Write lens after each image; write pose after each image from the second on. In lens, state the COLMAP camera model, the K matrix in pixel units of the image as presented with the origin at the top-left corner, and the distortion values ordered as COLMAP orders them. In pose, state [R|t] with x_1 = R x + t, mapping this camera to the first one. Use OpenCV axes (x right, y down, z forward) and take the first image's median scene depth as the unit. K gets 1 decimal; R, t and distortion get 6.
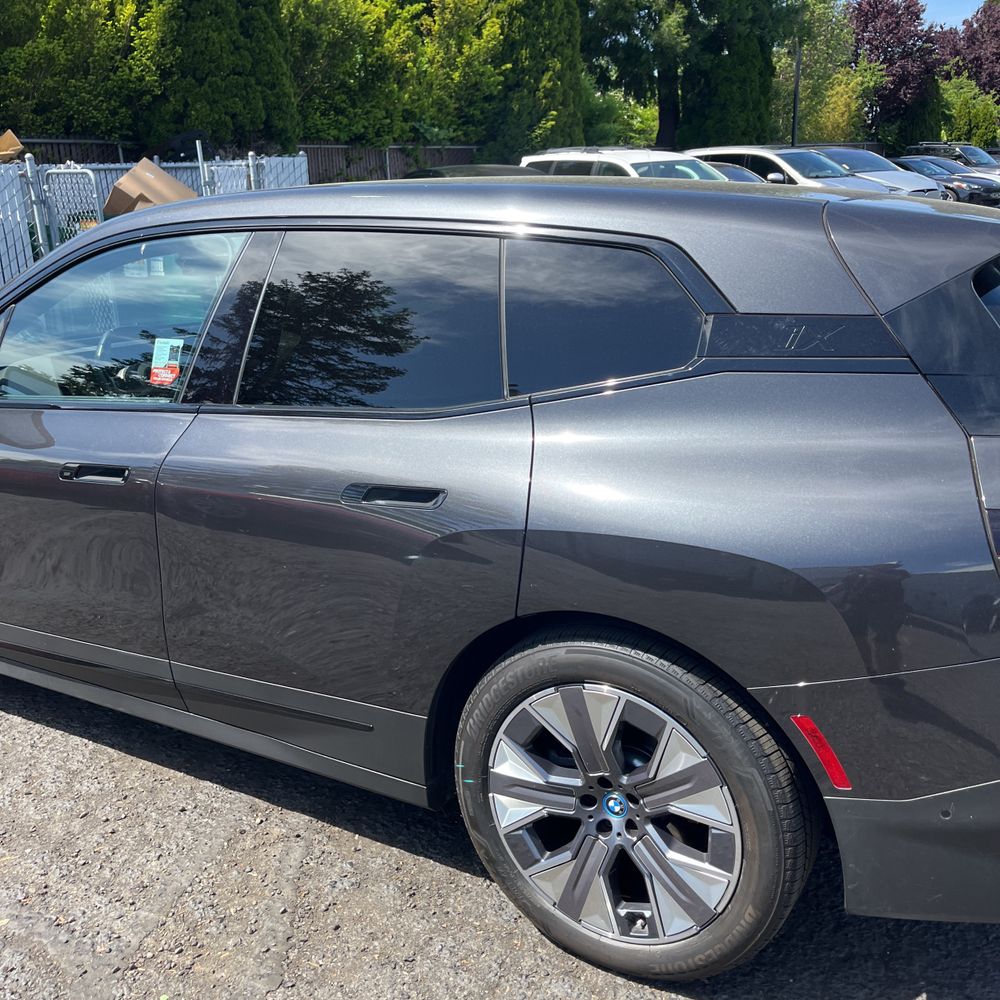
lens RADIAL K [[1021.1, 0, 490.2], [0, 1021.1, 490.9], [0, 0, 1]] dist [0.016448, 0.000000]
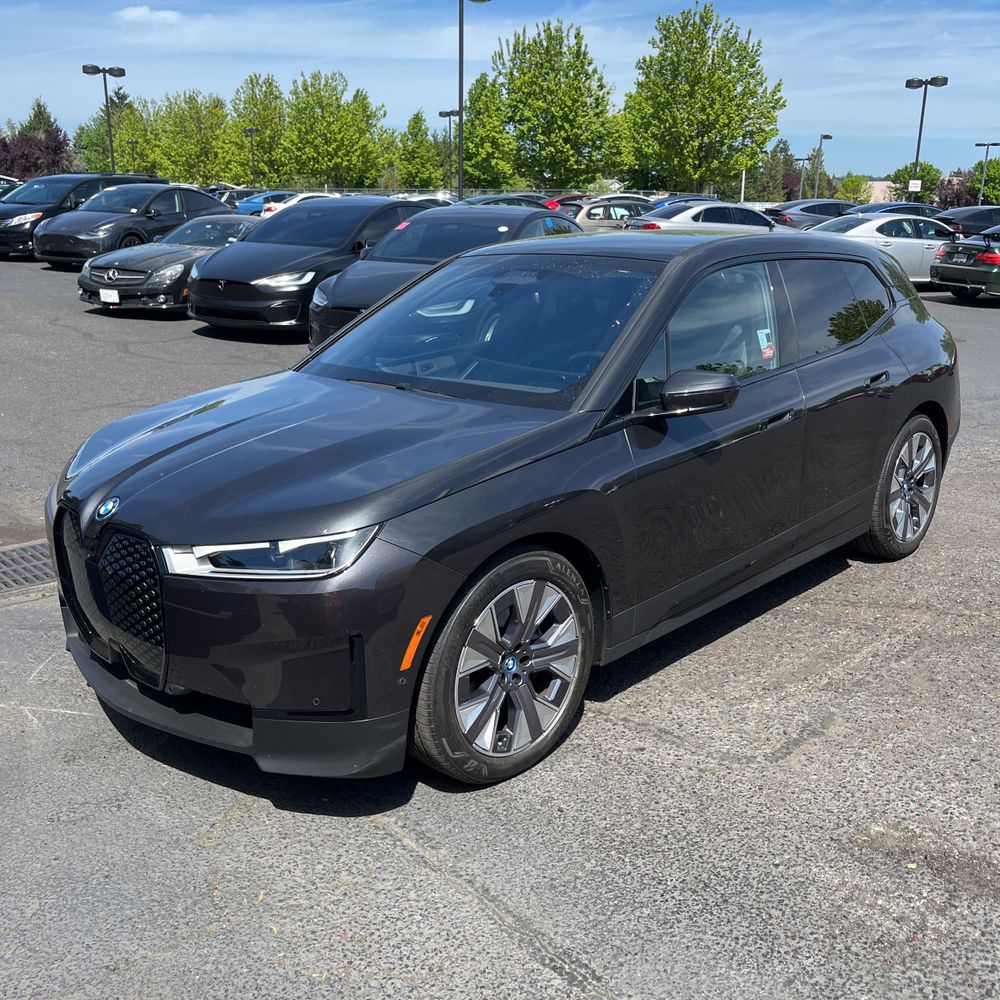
lens RADIAL K [[1021.1, 0, 509.9], [0, 1021.1, 499.7], [0, 0, 1]] dist [0.016448, 0.000000]
pose [[0.222703, -0.238104, 0.945362, -0.505775], [0.261445, 0.948781, 0.177376, -0.072462], [-0.939175, 0.207658, 0.273547, 0.254540]]
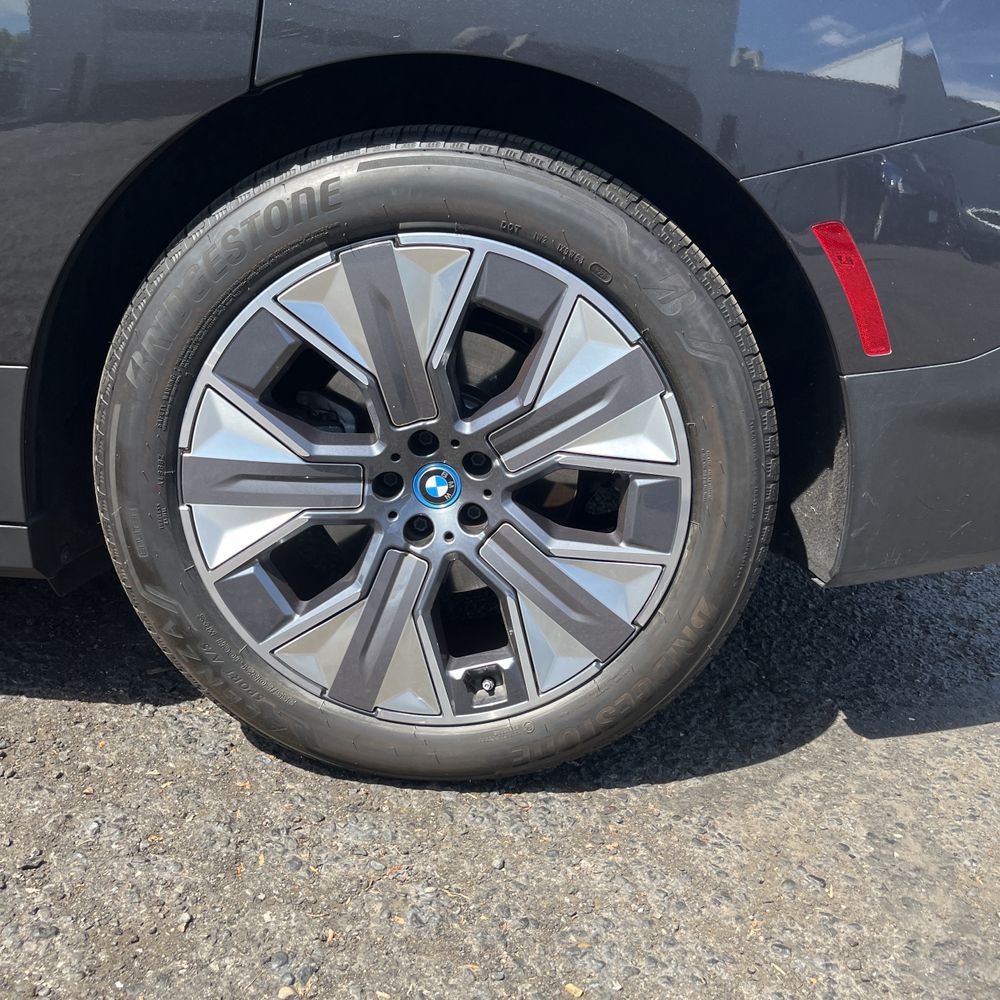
lens RADIAL K [[1021.1, 0, 503.7], [0, 1021.1, 493.1], [0, 0, 1]] dist [0.016448, 0.000000]
pose [[0.860118, -0.078332, 0.504046, -0.025656], [0.040120, 0.995466, 0.086241, 0.054985], [-0.508516, -0.053955, 0.859361, 0.105769]]
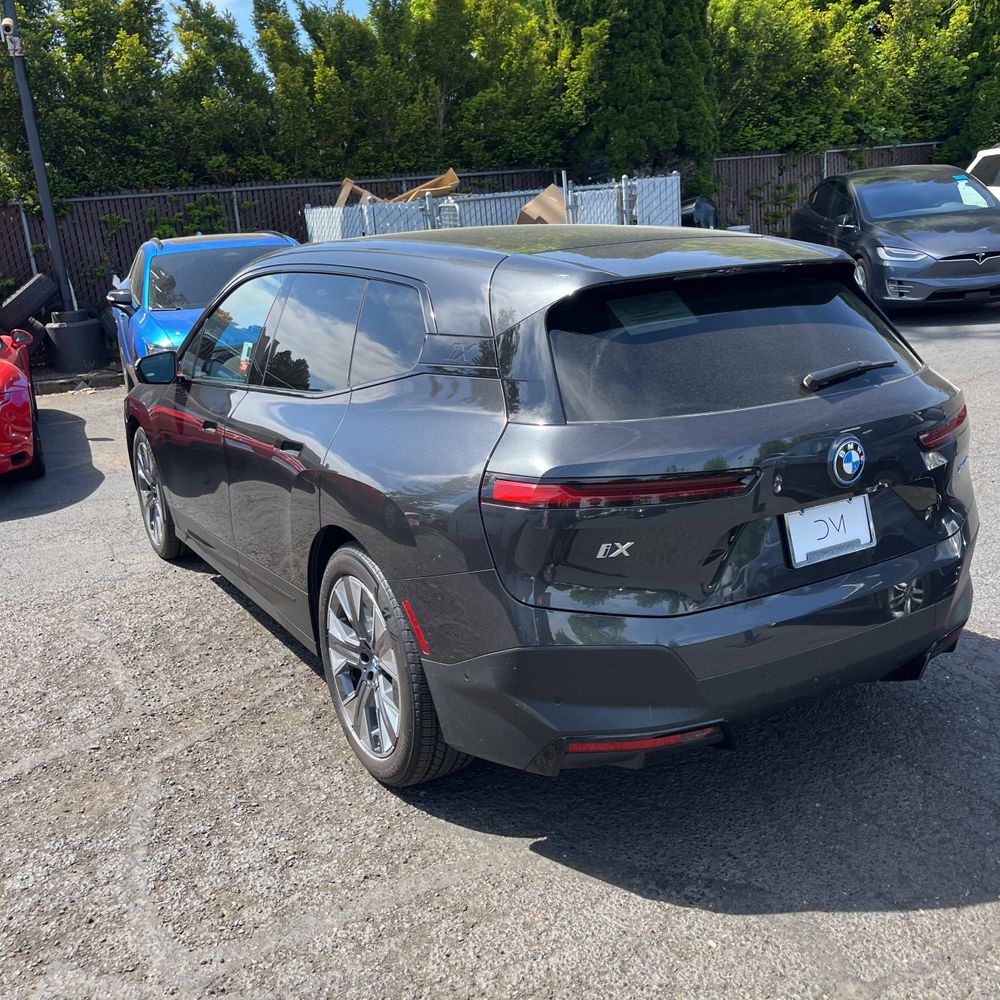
lens RADIAL K [[1021.1, 0, 489.5], [0, 1021.1, 497.9], [0, 0, 1]] dist [0.016448, 0.000000]
pose [[0.873149, 0.093302, -0.478441, 0.198198], [-0.090556, 0.995473, 0.028865, 0.002209], [0.478968, 0.018122, 0.877645, -0.047634]]
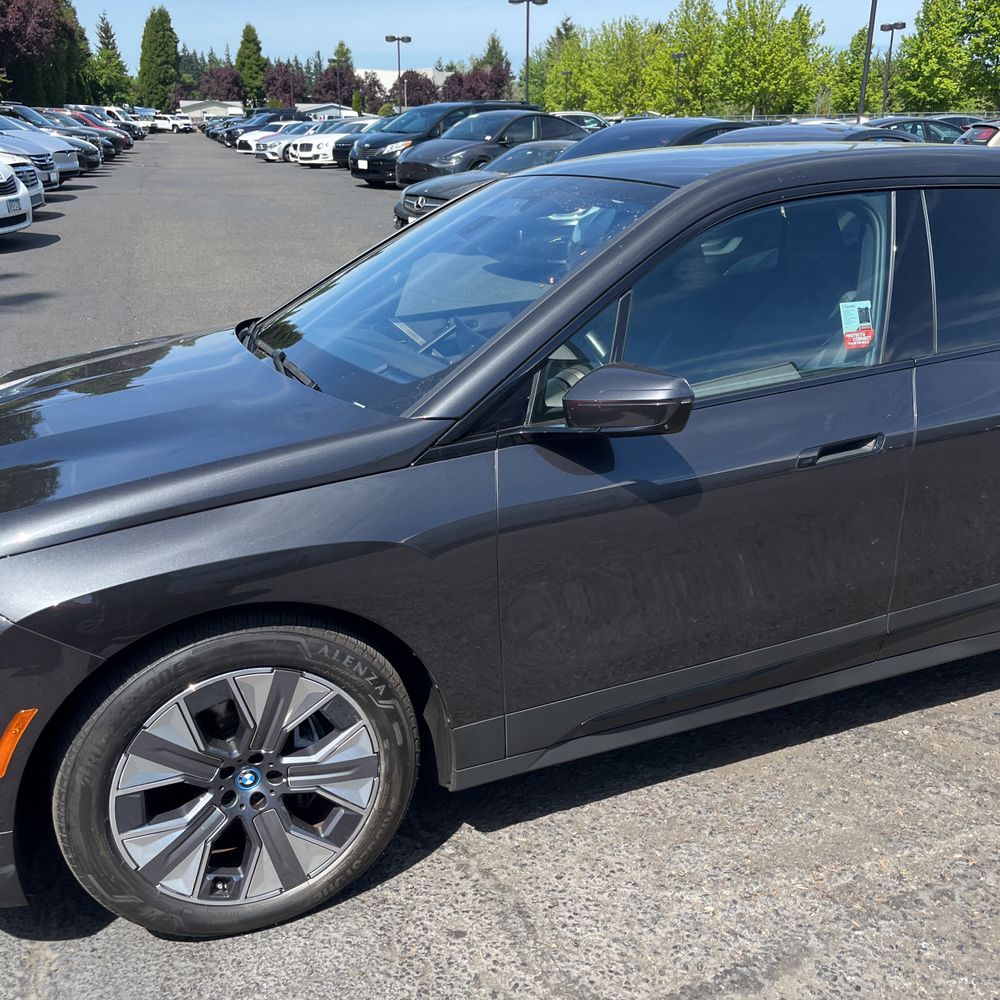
lens RADIAL K [[1021.1, 0, 502.9], [0, 1021.1, 512.1], [0, 0, 1]] dist [0.016448, 0.000000]
pose [[0.590294, -0.250766, 0.767248, -0.341699], [0.210037, 0.965494, 0.153965, -0.045269], [-0.779383, 0.070266, 0.622595, 0.170297]]
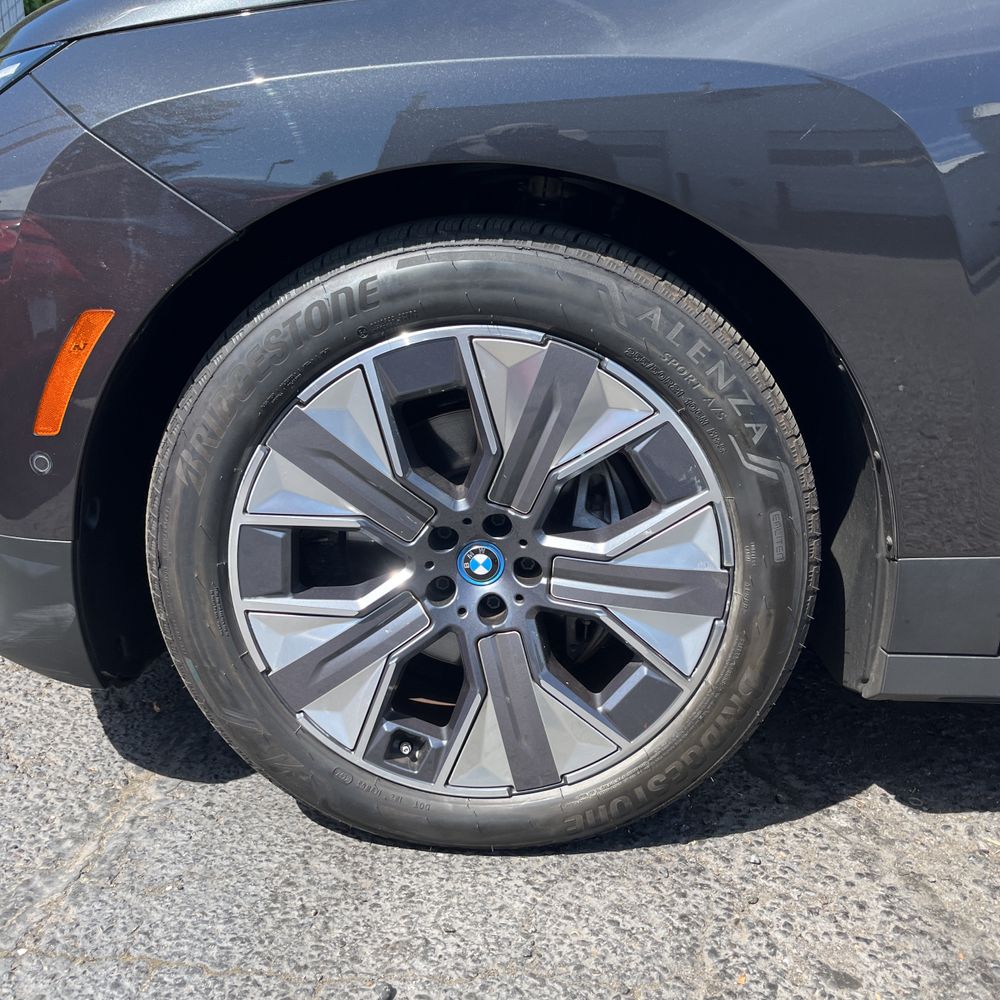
lens RADIAL K [[1021.1, 0, 489.3], [0, 1021.1, 513.3], [0, 0, 1]] dist [0.016448, 0.000000]
pose [[0.872553, -0.122036, 0.473032, -0.275055], [0.099547, 0.992395, 0.072401, 0.016960], [-0.478270, -0.016085, 0.878066, 0.248611]]
